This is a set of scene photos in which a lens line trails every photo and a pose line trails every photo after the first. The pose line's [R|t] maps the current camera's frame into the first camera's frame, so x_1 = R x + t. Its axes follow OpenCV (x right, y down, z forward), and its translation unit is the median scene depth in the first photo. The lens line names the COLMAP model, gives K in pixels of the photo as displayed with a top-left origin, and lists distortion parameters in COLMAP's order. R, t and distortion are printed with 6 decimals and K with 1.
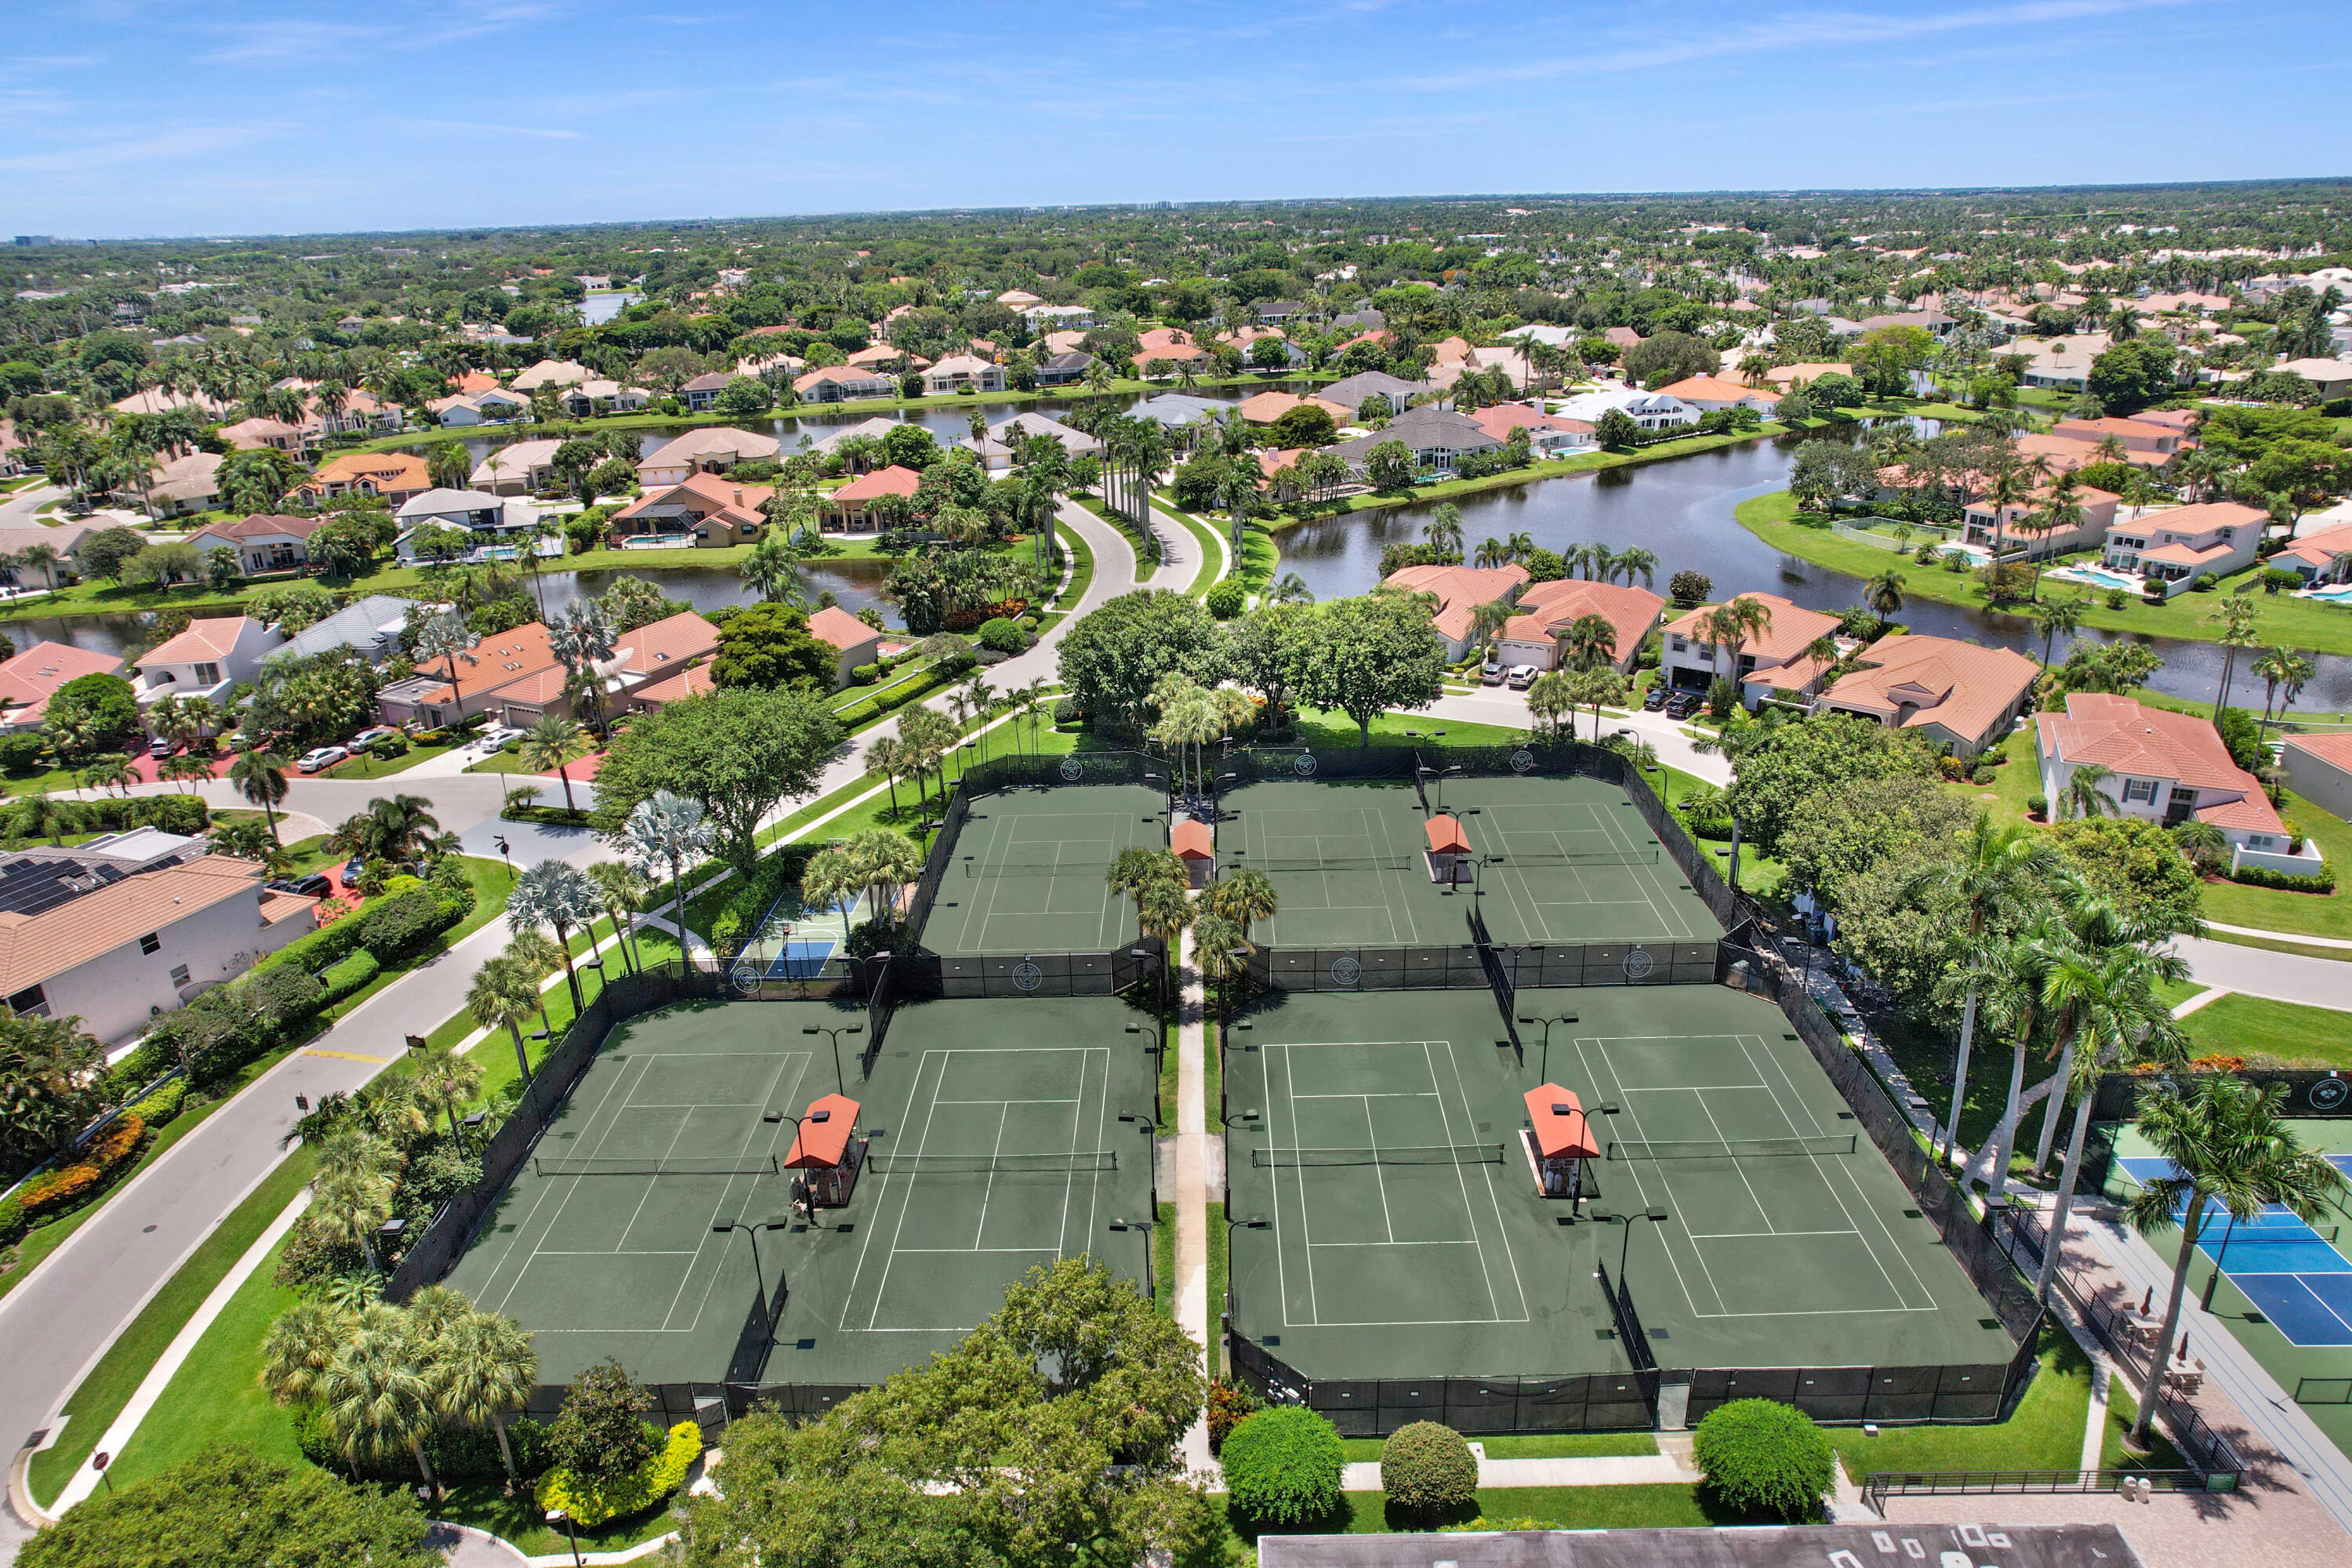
lens RADIAL K [[1506.4, 0, 1179.5], [0, 1506.4, 806.1], [0, 0, 1]] dist [-0.087283, 0.080554]
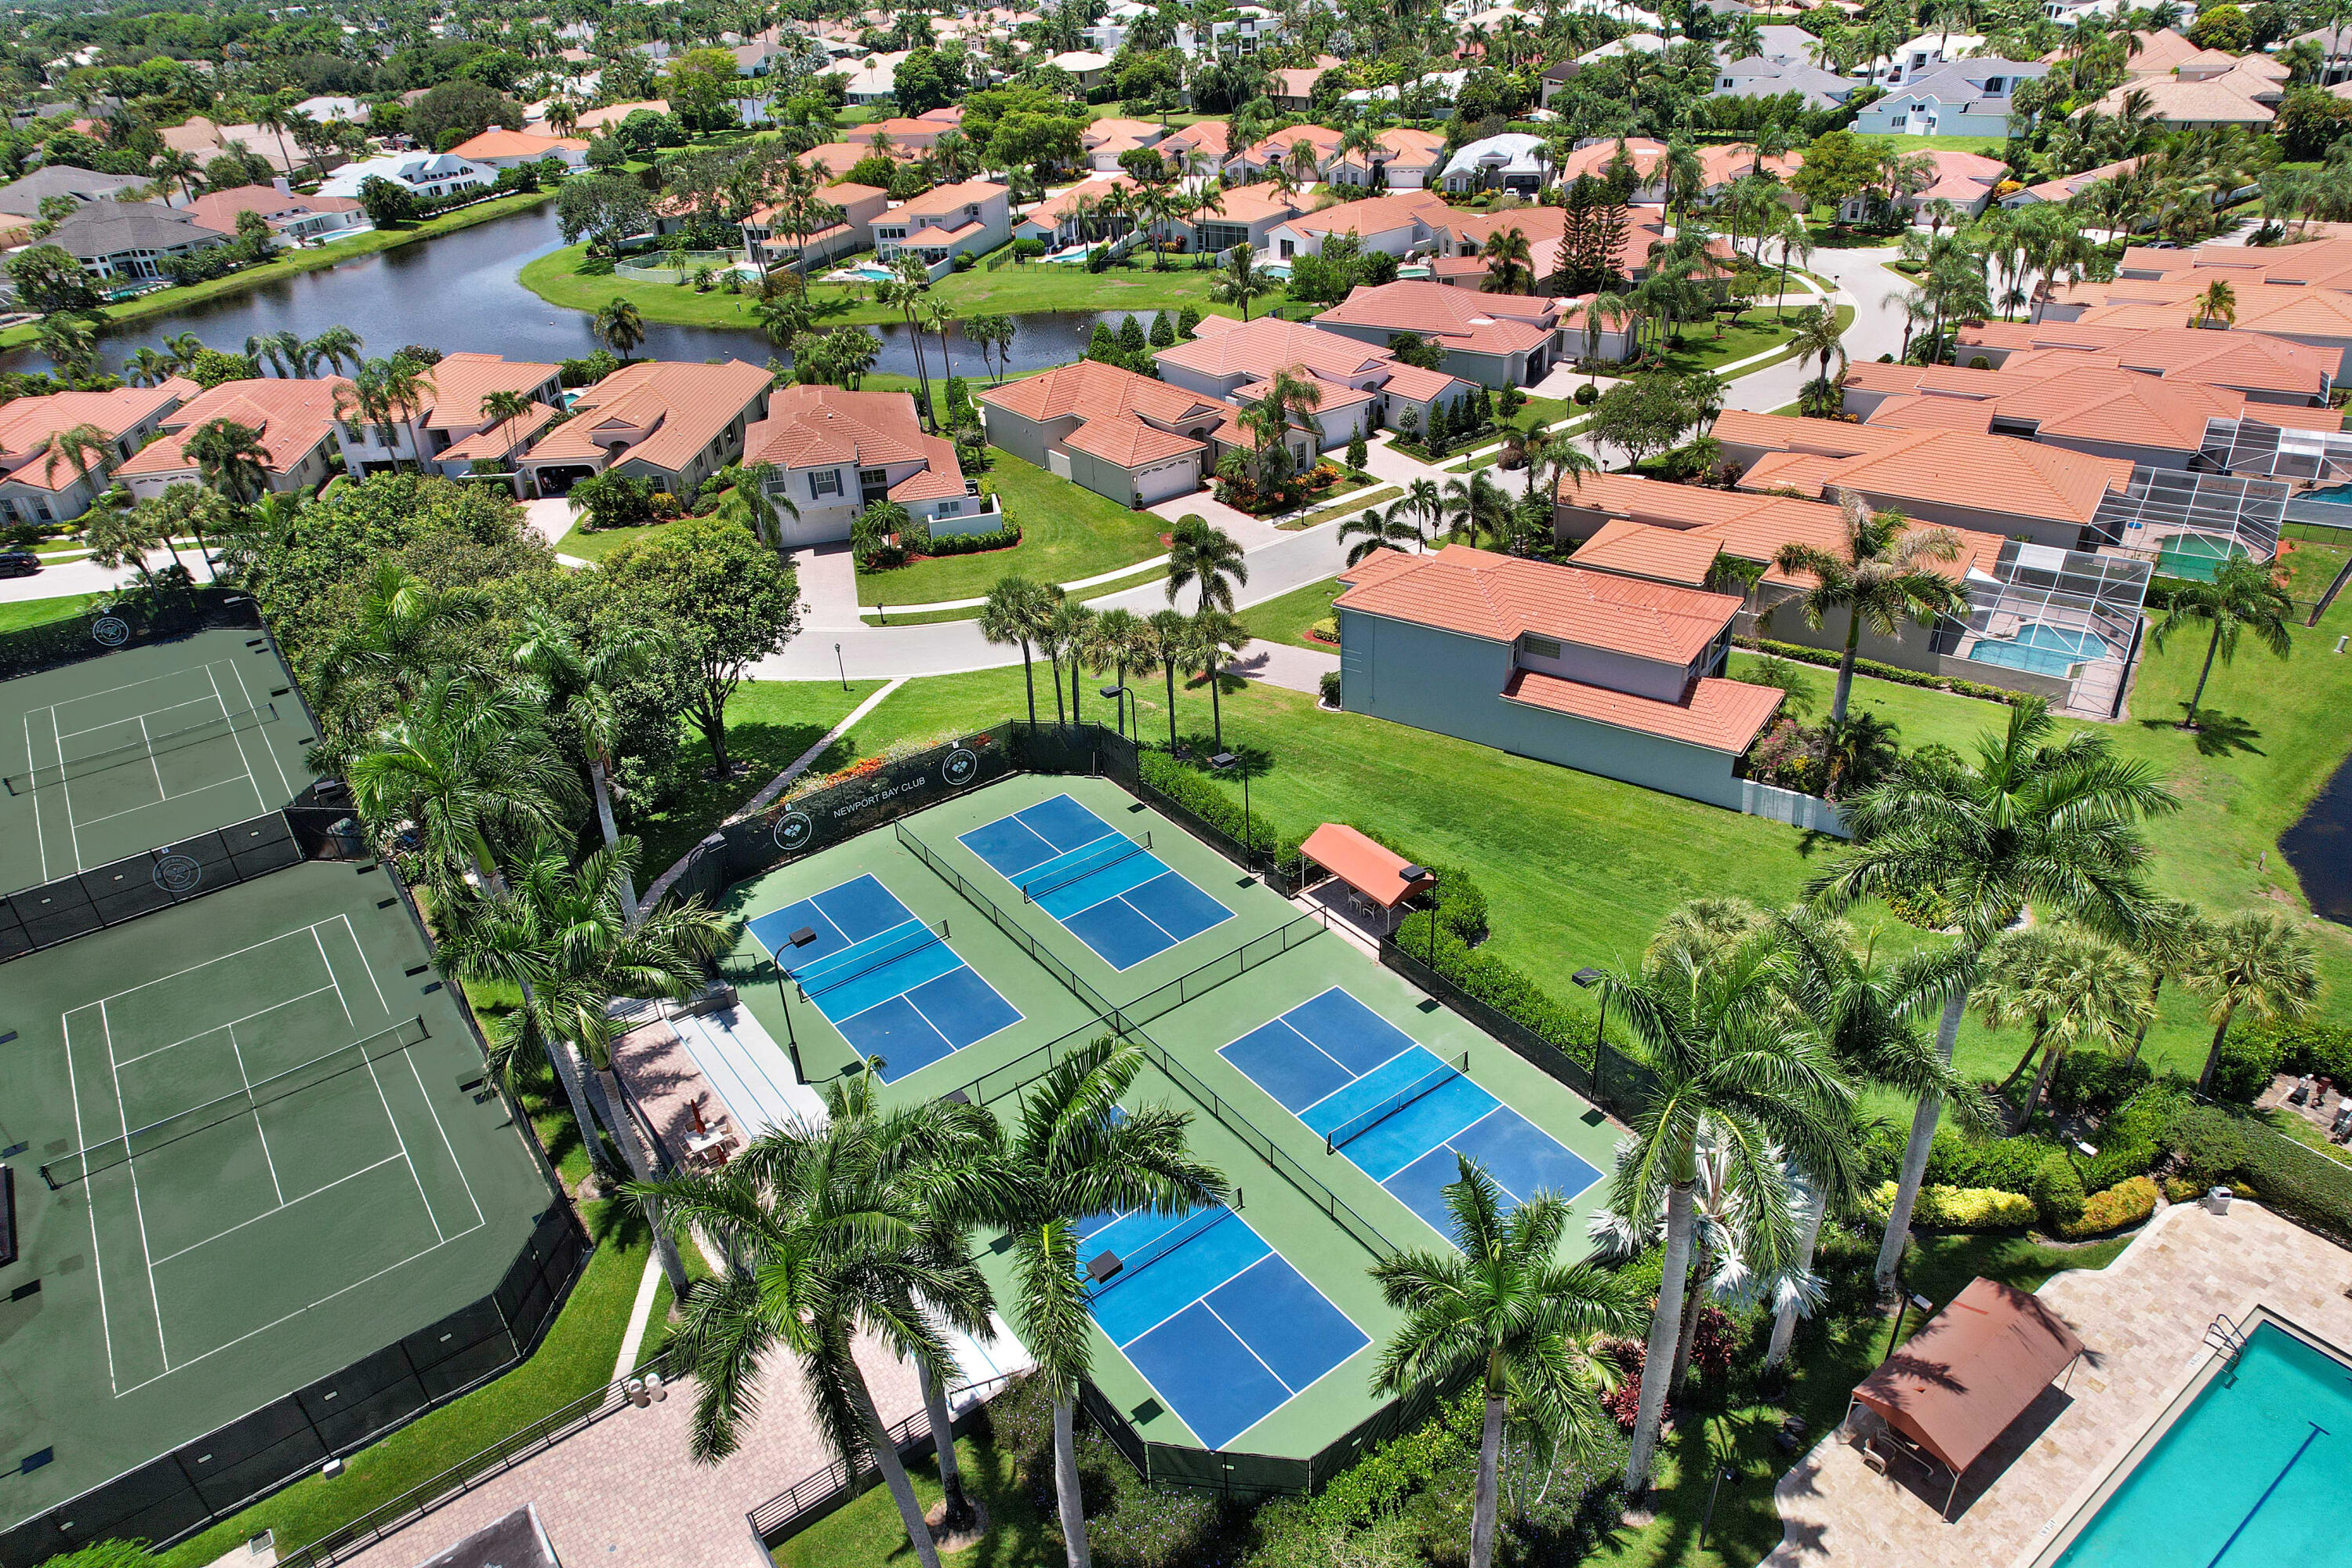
lens RADIAL K [[1506.4, 0, 1179.5], [0, 1506.4, 806.1], [0, 0, 1]] dist [-0.087283, 0.080554]
pose [[0.795674, -0.326453, 0.510227, 0.111464], [0.256989, 0.944707, 0.203681, 0.017608], [-0.548507, -0.030941, 0.835573, 0.041274]]
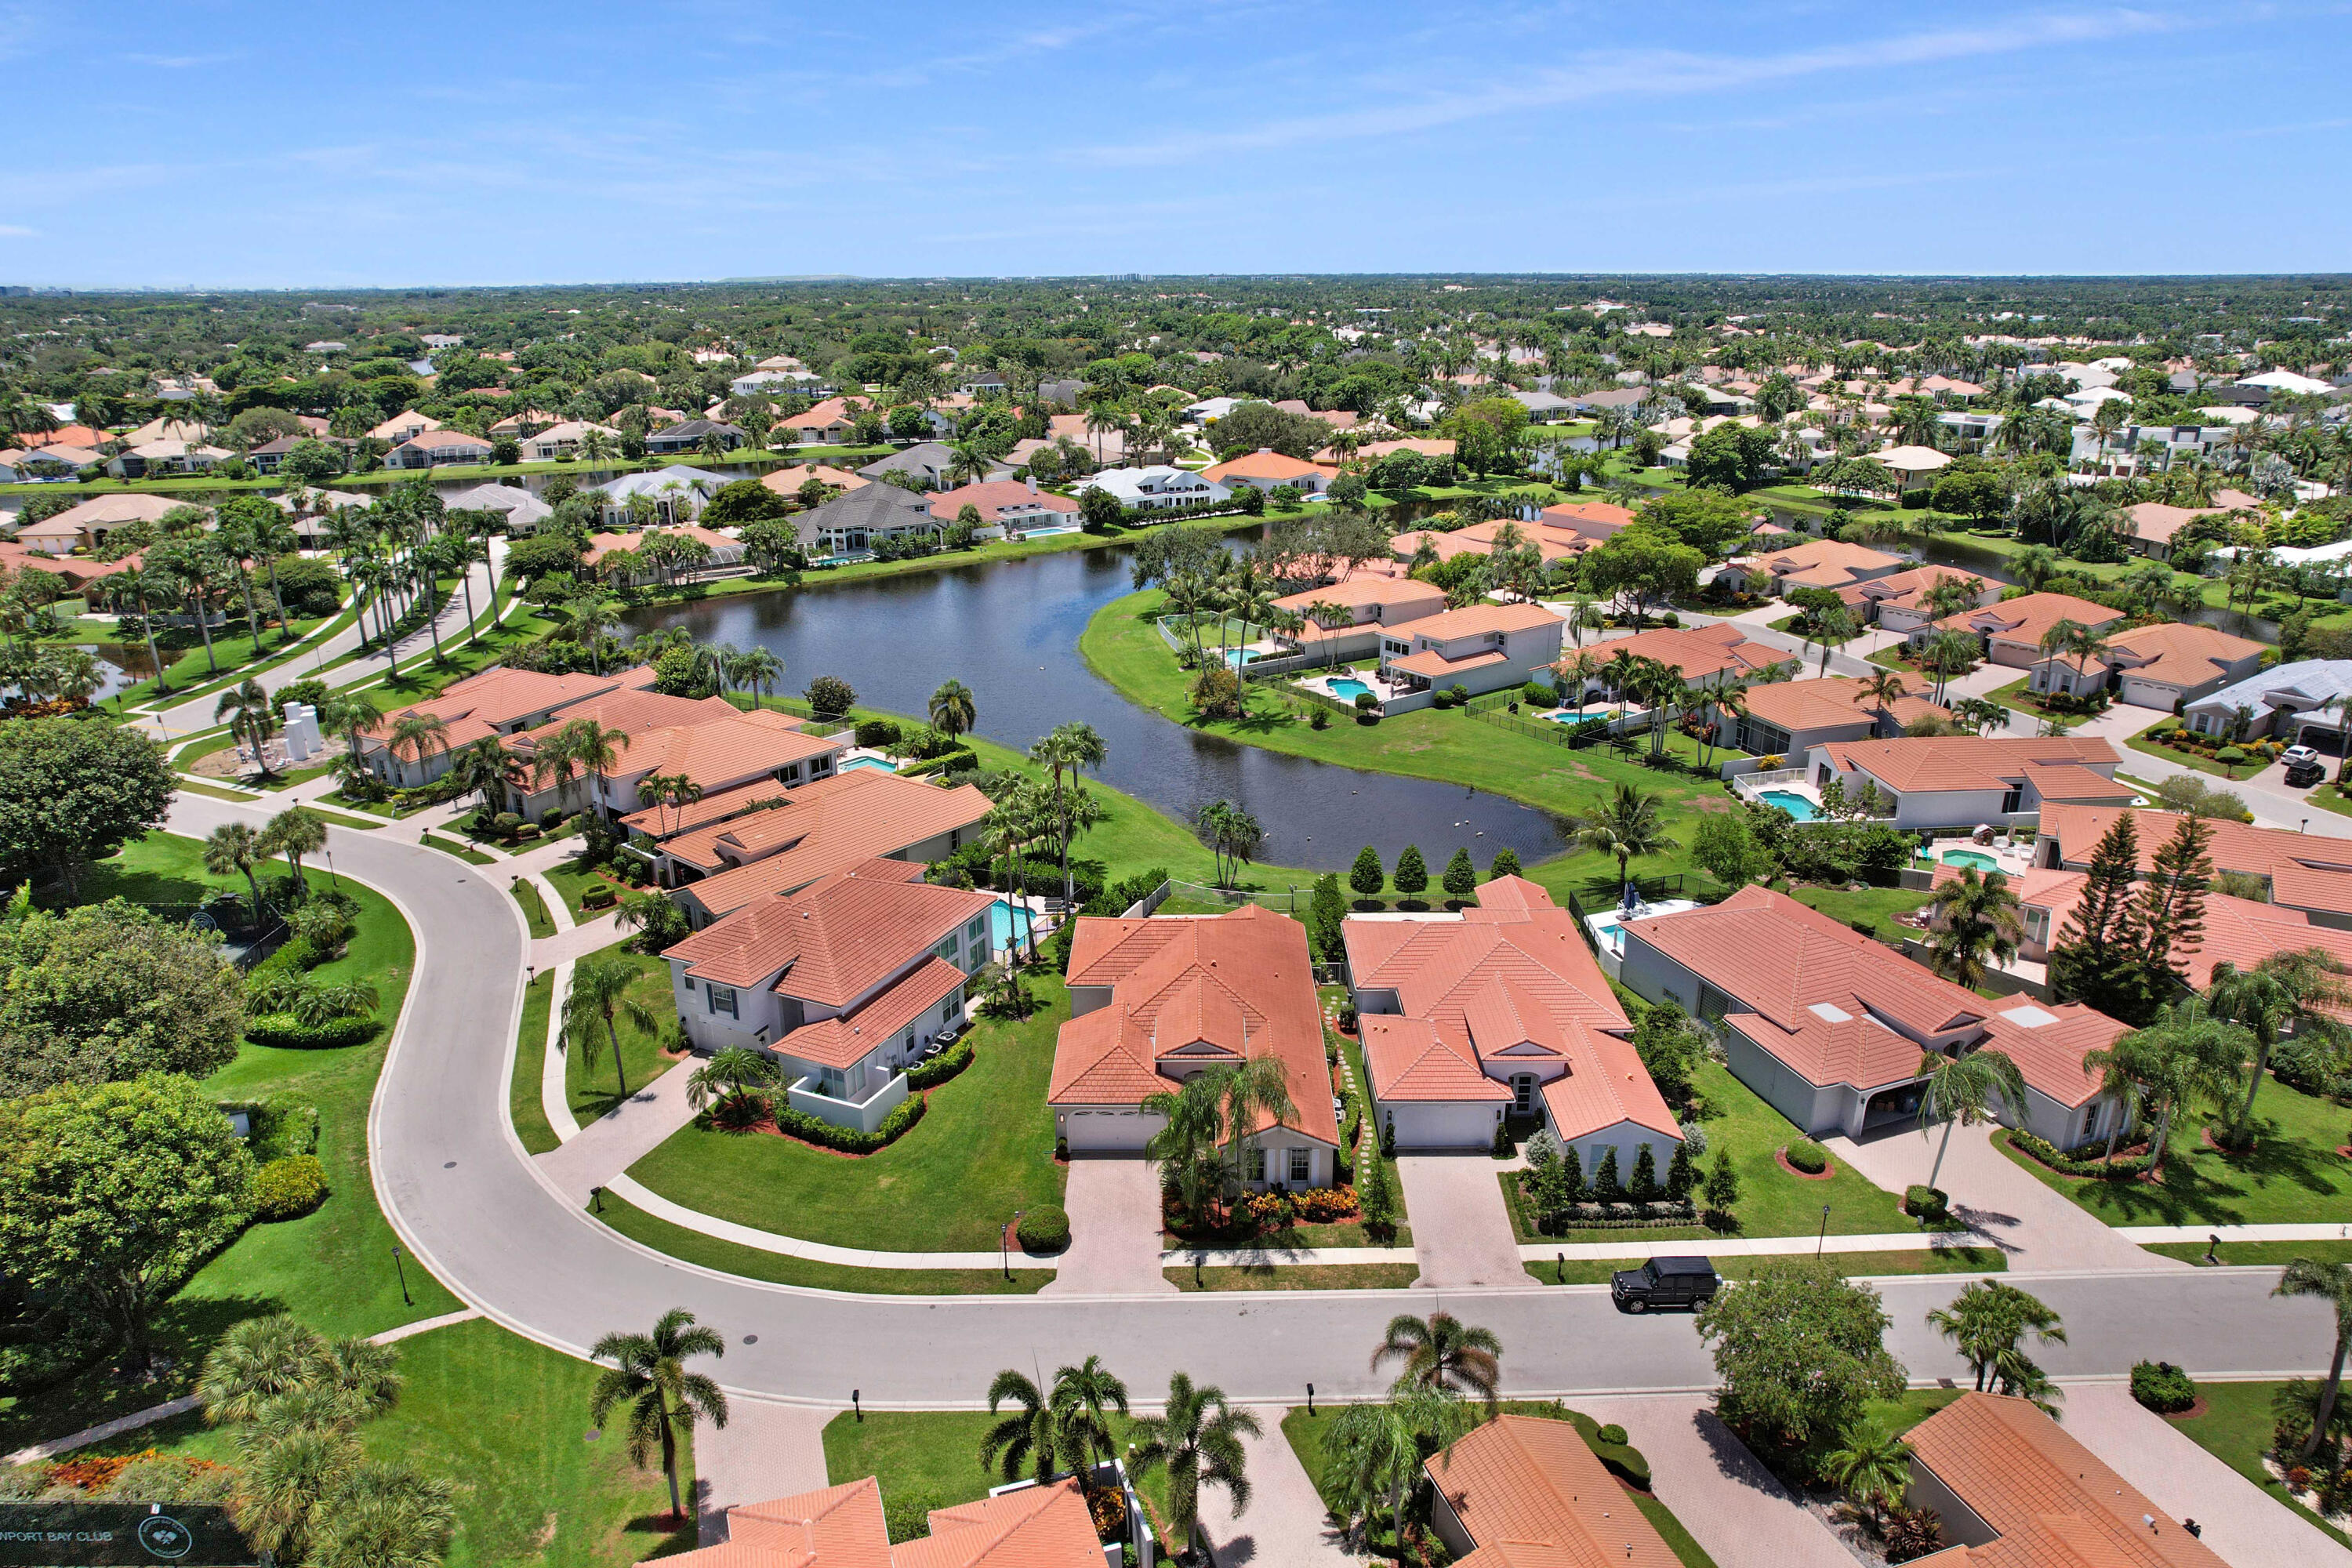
lens RADIAL K [[1499.9, 0, 1176.8], [0, 1499.9, 815.3], [0, 0, 1]] dist [-0.056985, 0.035065]
pose [[0.999835, 0.017439, 0.005038, 0.334743], [-0.017238, 0.999146, -0.037545, -0.030545], [-0.005688, 0.037452, 0.999282, 0.087290]]
